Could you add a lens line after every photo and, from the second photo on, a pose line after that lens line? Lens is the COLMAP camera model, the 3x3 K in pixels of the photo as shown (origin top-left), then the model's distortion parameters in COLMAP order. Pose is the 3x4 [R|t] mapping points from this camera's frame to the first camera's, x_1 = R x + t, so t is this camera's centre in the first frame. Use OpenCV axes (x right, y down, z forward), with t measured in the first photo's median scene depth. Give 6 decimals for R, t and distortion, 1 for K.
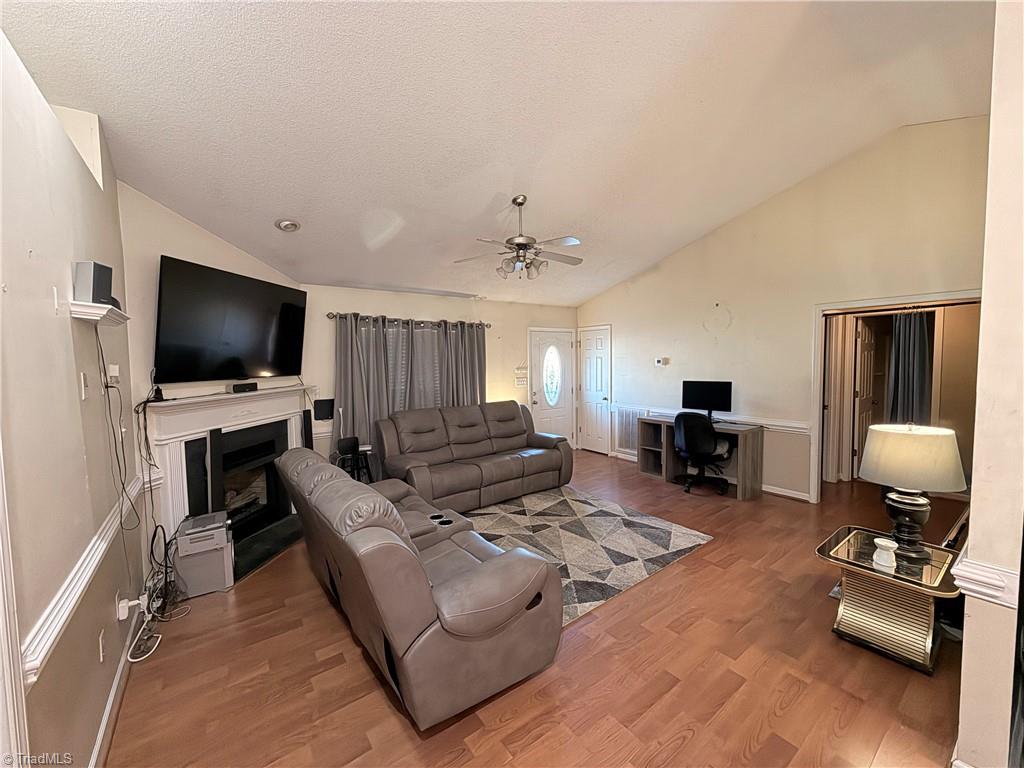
lens RADIAL K [[408.7, 0, 510.9], [0, 408.7, 382.7], [0, 0, 1]] dist [-0.000092, -0.000111]
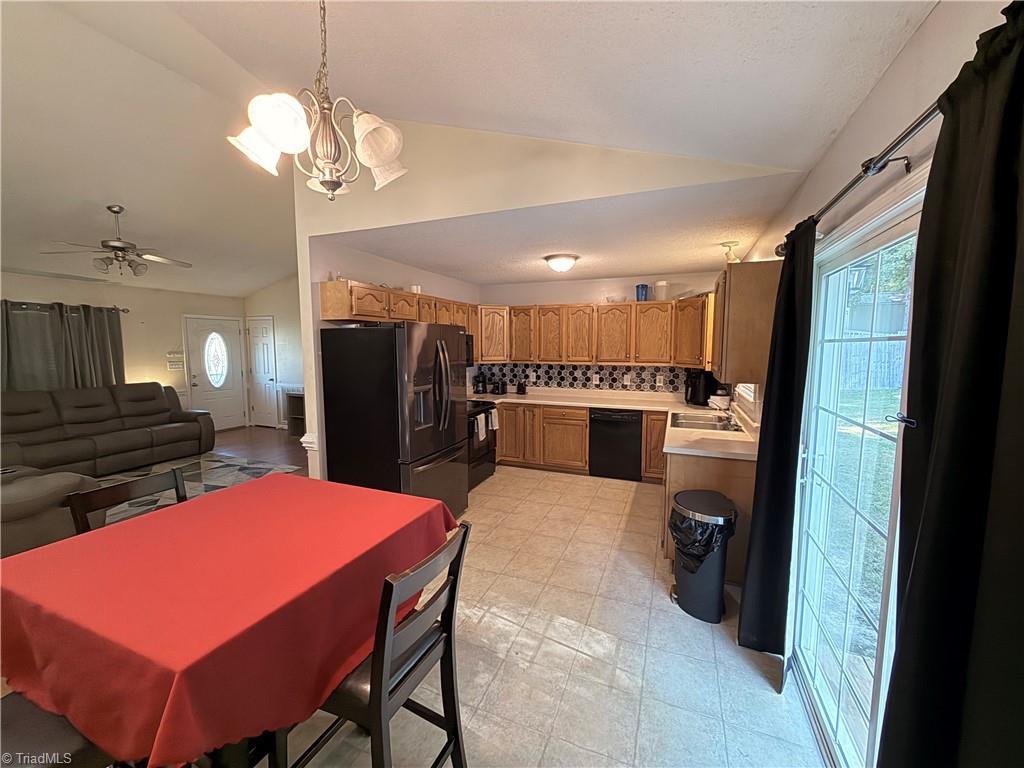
lens RADIAL K [[408.7, 0, 510.9], [0, 408.7, 382.7], [0, 0, 1]] dist [-0.000092, -0.000111]
pose [[0.851738, -0.028948, 0.523167, 0.341330], [0.013702, 0.999362, 0.032990, 0.031634], [-0.523788, -0.020930, 0.851591, -0.582803]]
